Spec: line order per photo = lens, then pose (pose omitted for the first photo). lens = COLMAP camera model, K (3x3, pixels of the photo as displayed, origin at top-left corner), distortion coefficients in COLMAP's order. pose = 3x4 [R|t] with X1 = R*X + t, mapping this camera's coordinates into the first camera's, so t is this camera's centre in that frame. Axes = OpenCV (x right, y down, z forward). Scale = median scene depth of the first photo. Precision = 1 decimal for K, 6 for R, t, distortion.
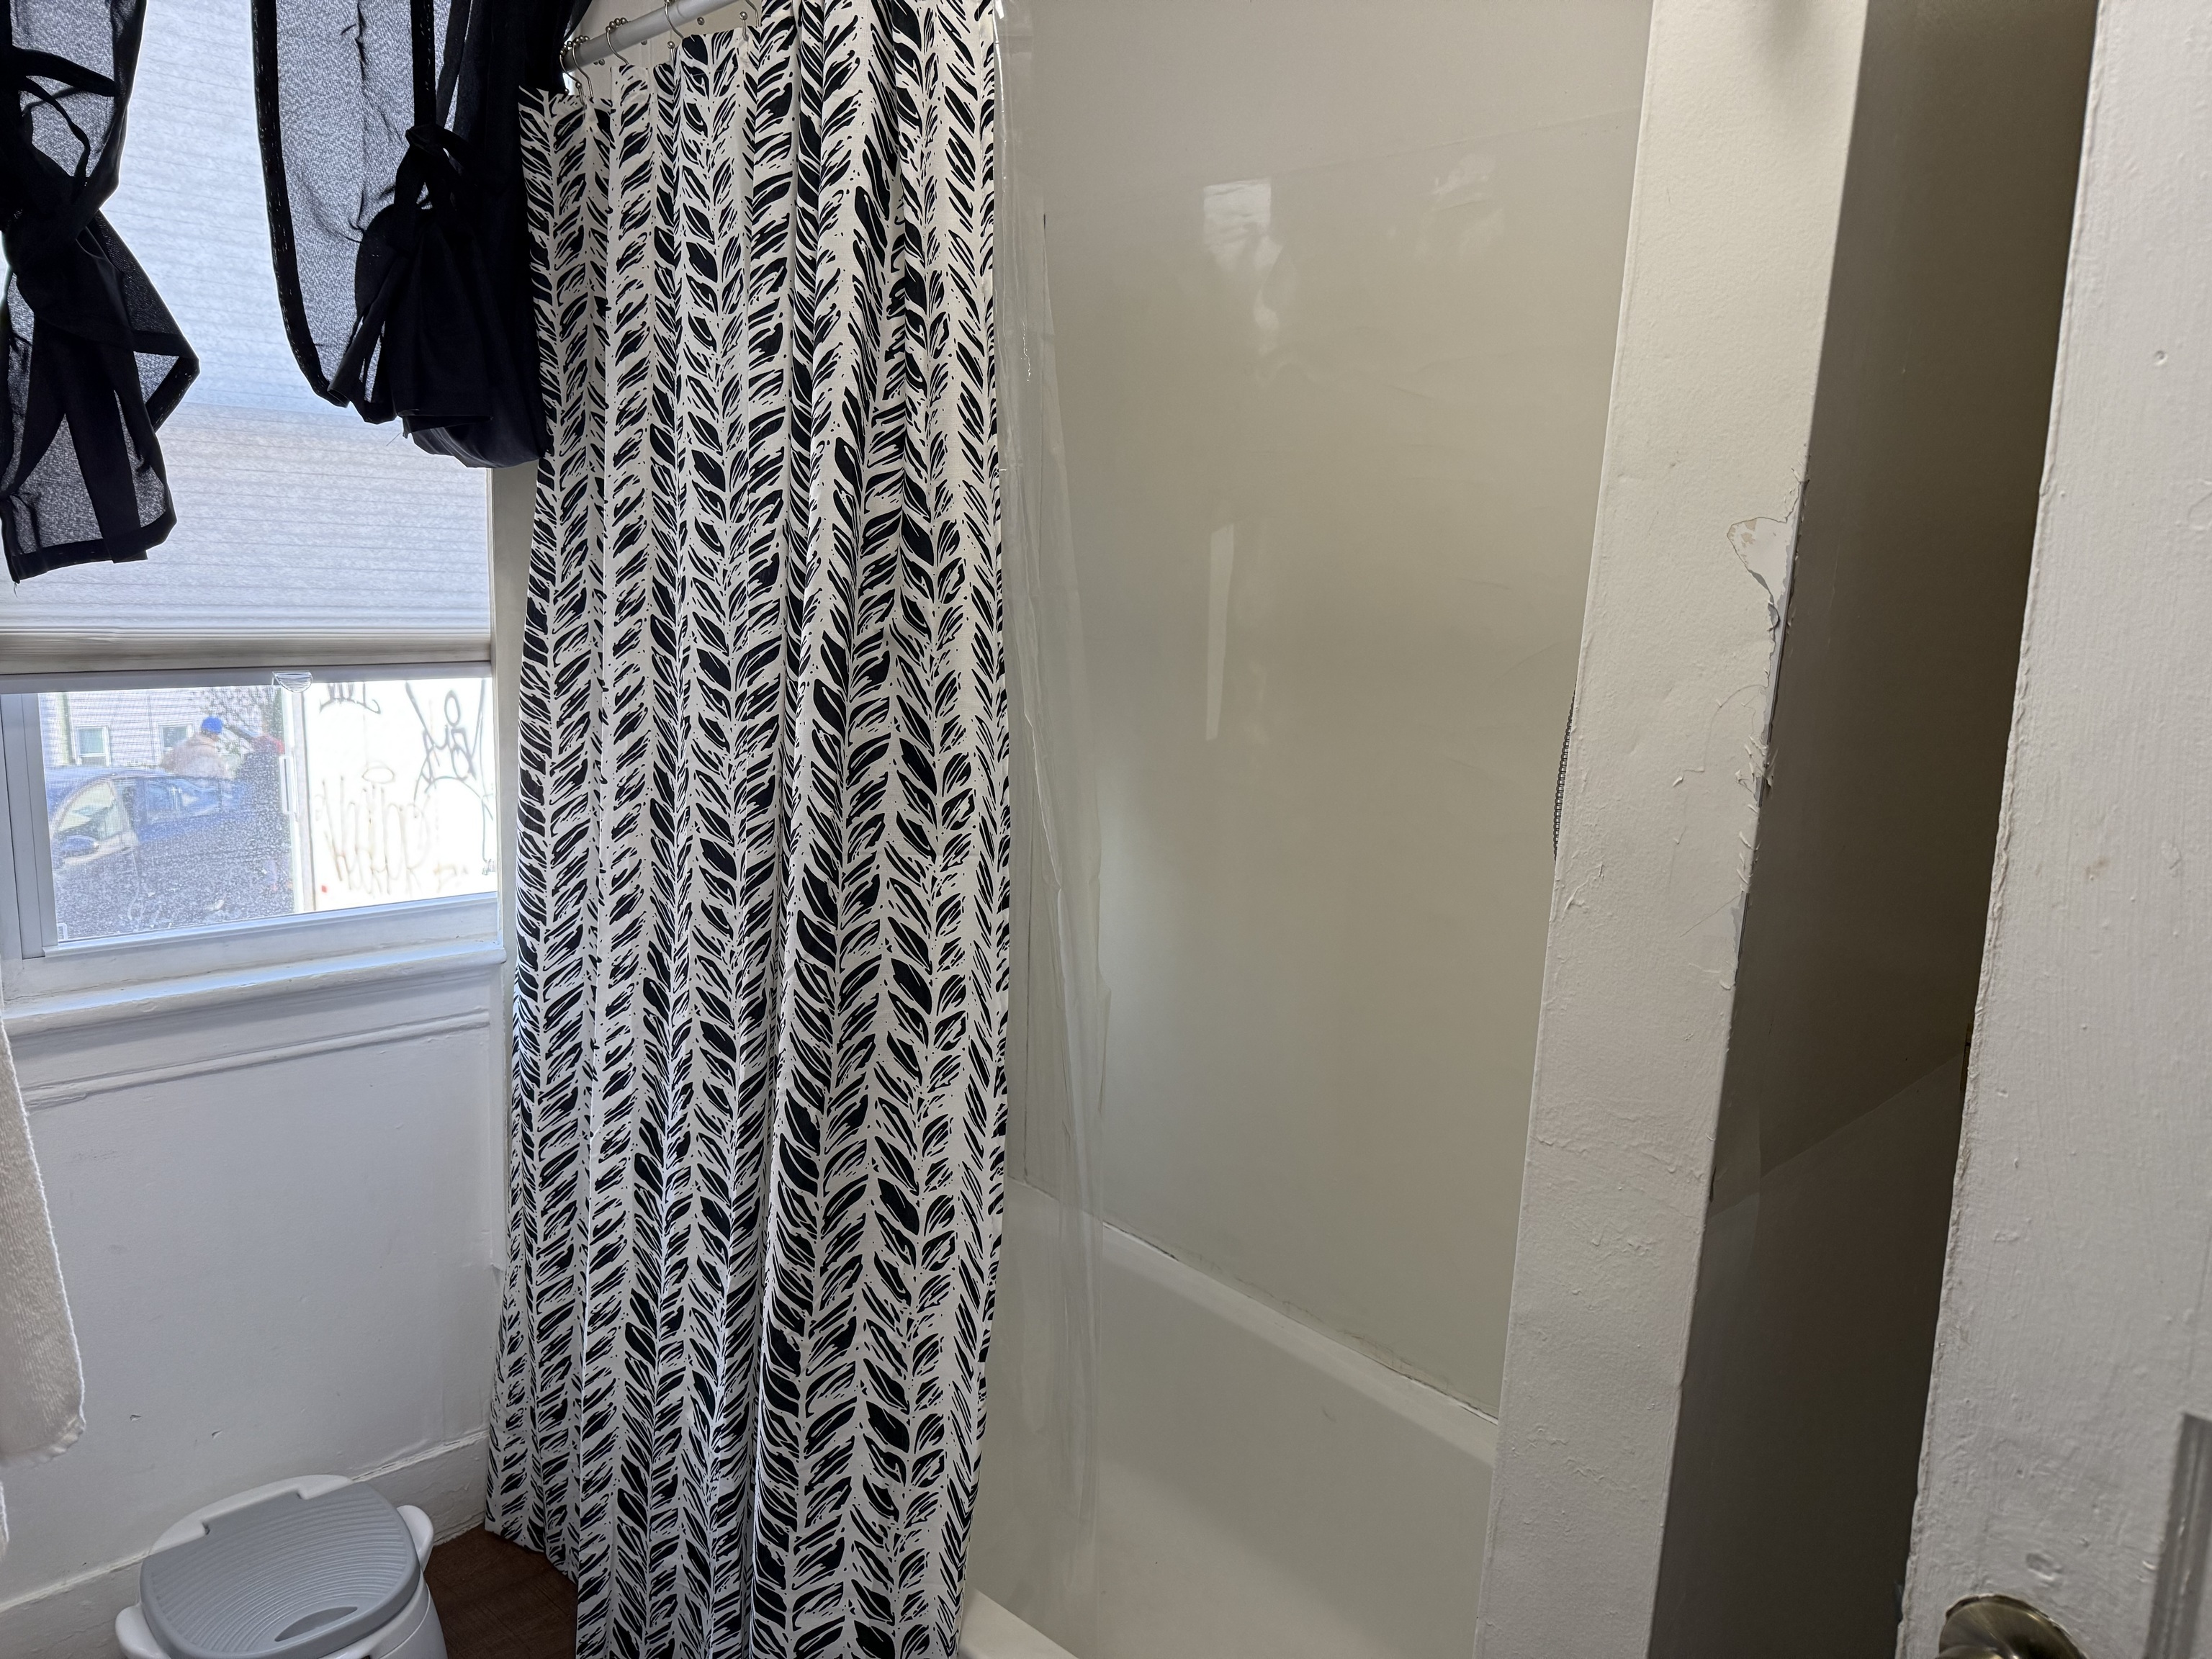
lens RADIAL K [[1528.3, 0, 1107.7], [0, 1528.3, 833.6], [0, 0, 1]] dist [0.028230, -0.053823]
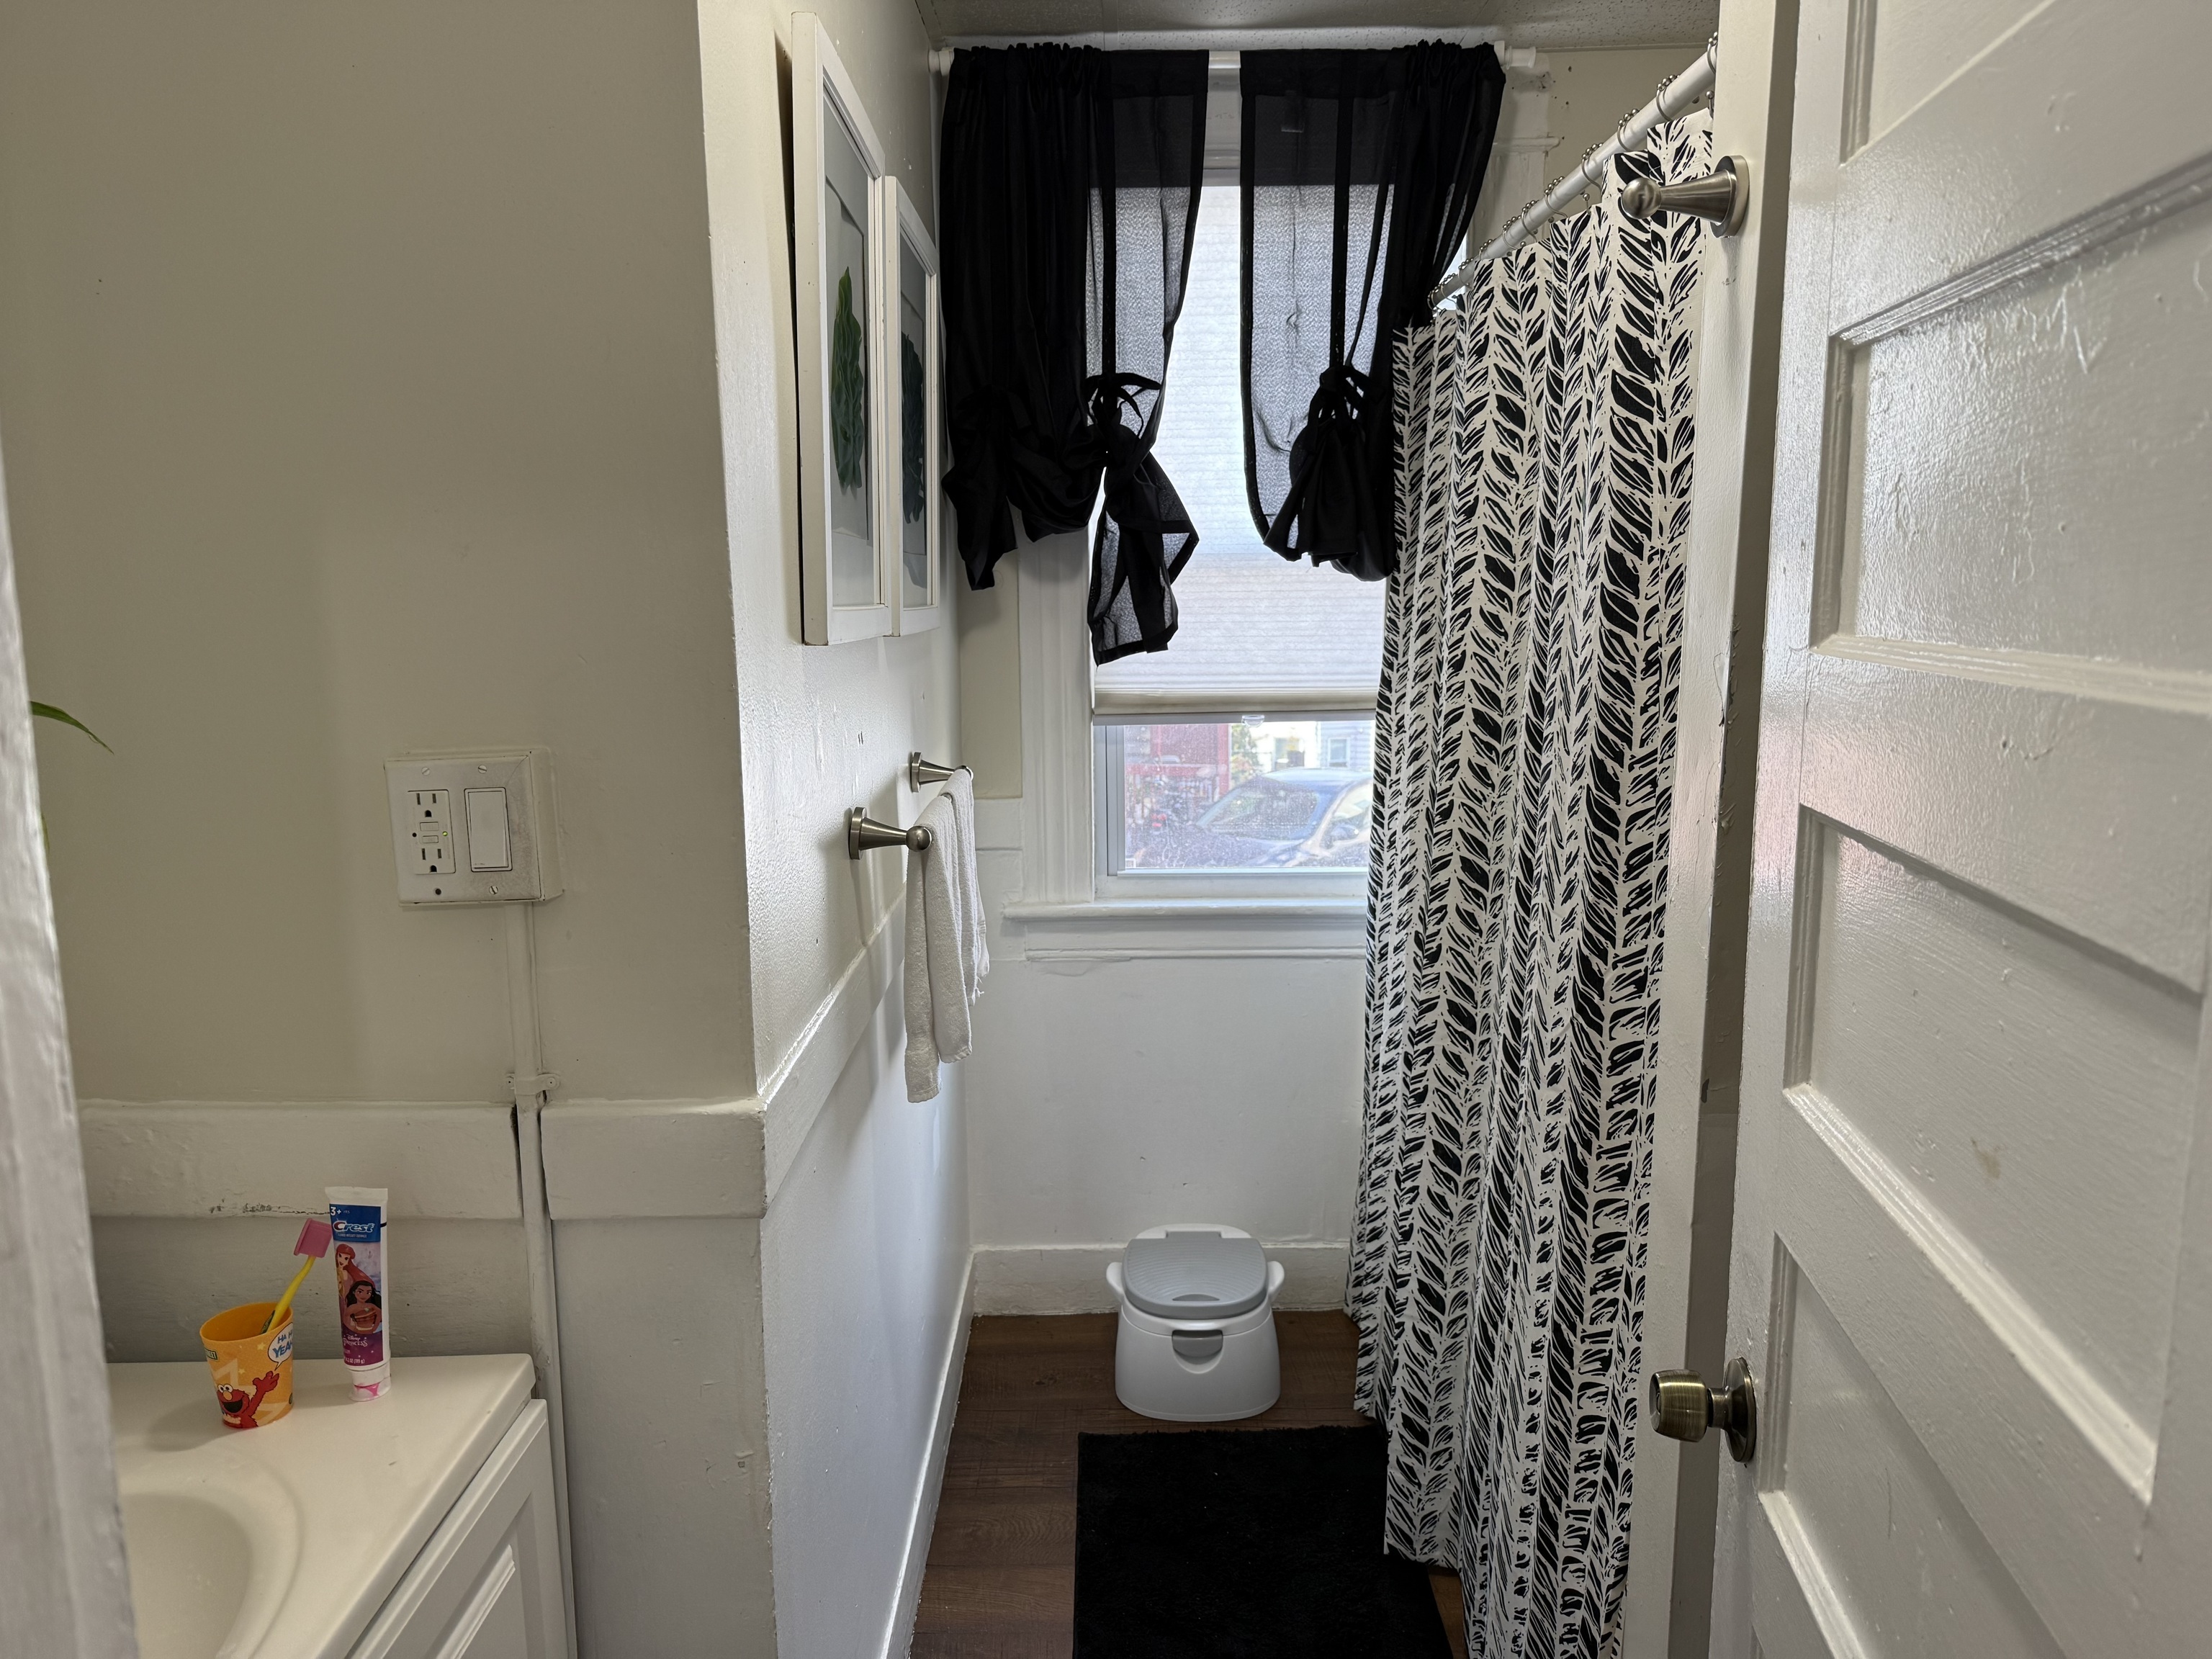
lens RADIAL K [[1528.3, 0, 1112.0], [0, 1528.3, 824.3], [0, 0, 1]] dist [0.028230, -0.053823]
pose [[0.699932, 0.068543, -0.710913, 0.520716], [-0.087118, 0.996145, 0.010271, 0.004646], [0.708876, 0.054744, 0.703205, -0.227243]]
